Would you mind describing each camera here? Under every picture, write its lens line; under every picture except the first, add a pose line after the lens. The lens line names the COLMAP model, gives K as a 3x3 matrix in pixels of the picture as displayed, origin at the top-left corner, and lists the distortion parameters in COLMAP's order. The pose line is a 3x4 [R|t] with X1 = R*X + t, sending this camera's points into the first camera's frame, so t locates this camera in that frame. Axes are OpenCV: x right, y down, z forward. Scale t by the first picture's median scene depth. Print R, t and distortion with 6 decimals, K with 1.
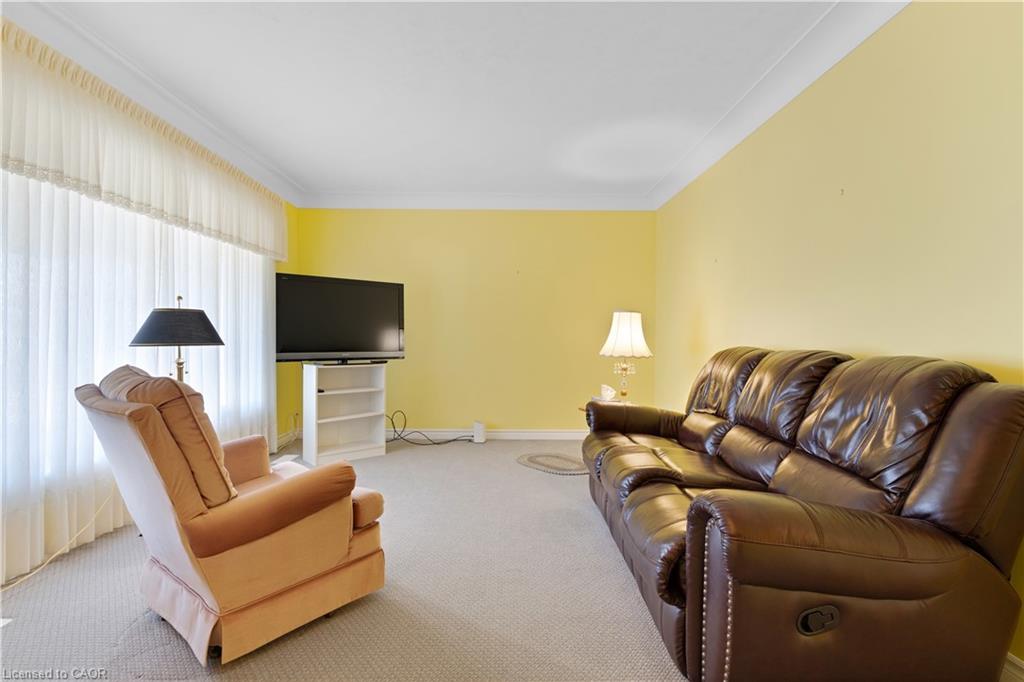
lens RADIAL K [[490.8, 0, 512.1], [0, 490.8, 343.1], [0, 0, 1]] dist [-0.000178, -0.002004]
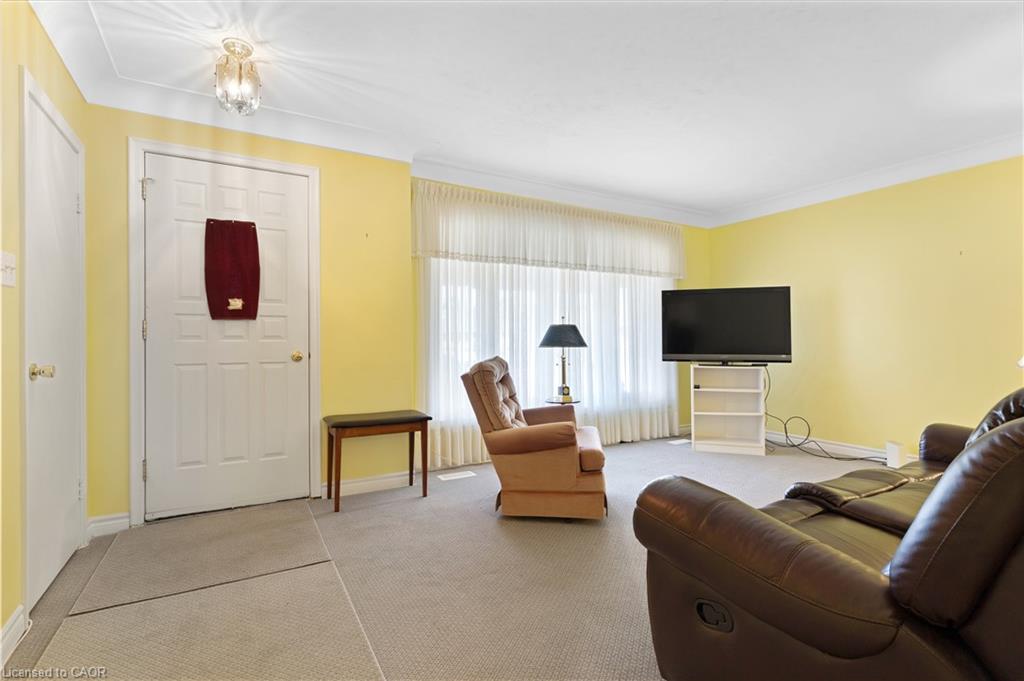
lens RADIAL K [[490.8, 0, 512.6], [0, 490.8, 339.0], [0, 0, 1]] dist [-0.000178, -0.002004]
pose [[0.496585, -0.008778, -0.867943, 0.434554], [-0.005340, 0.999899, -0.013167, 0.000708], [0.867971, 0.011173, 0.496488, 0.039155]]
